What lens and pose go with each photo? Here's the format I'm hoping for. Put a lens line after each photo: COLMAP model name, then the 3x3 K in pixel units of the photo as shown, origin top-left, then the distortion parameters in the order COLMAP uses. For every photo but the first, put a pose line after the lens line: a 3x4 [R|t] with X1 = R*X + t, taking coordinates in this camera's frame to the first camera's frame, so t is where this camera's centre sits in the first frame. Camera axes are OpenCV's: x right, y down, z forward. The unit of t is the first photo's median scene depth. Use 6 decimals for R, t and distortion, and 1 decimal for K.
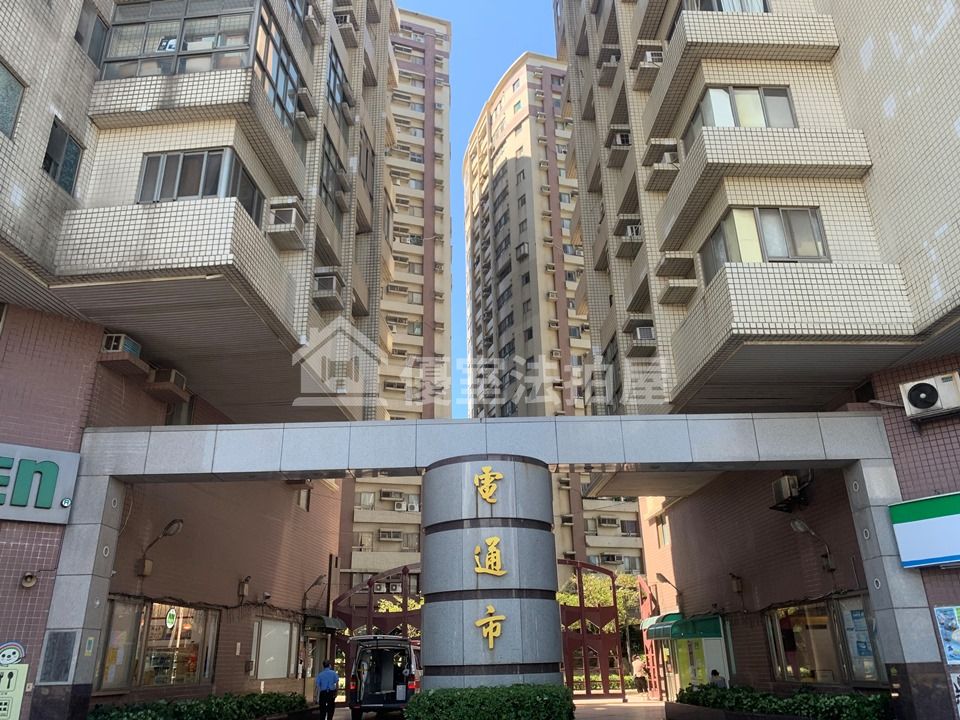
lens RADIAL K [[737.8, 0, 481.2], [0, 737.8, 356.2], [0, 0, 1]] dist [0.070174, -0.140684]
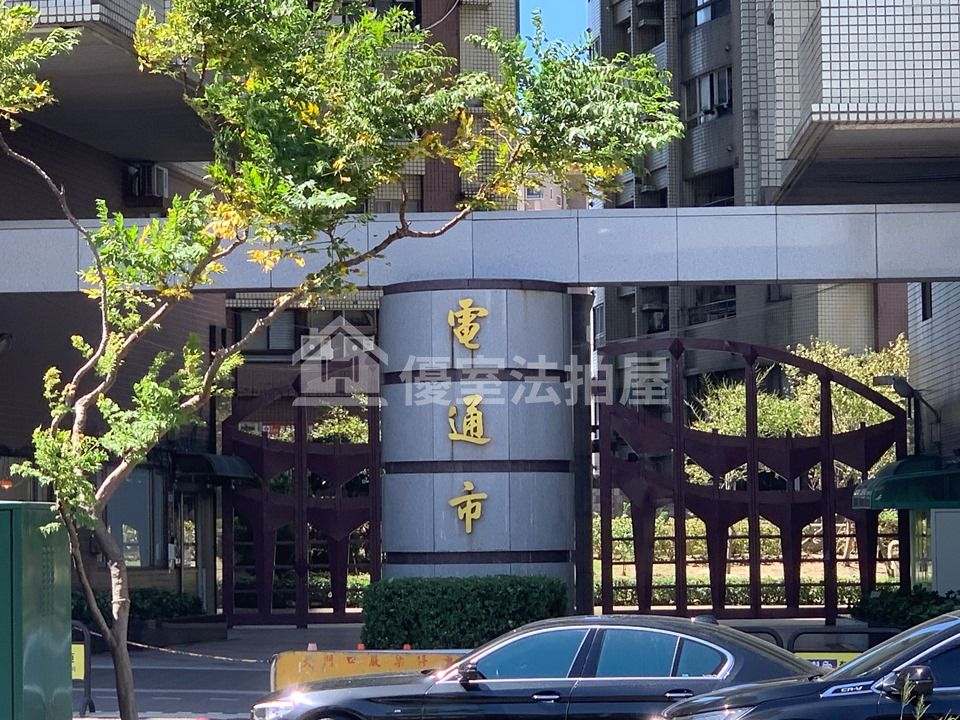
lens RADIAL K [[3449.6, 0, 480.0], [0, 3449.6, 360.0], [0, 0, 1]] dist [0.122837, 1.279388]
pose [[0.996806, 0.008400, -0.079418, 0.300229], [0.018611, 0.942637, 0.333300, -0.951692], [0.077662, -0.333713, 0.939470, -2.262581]]
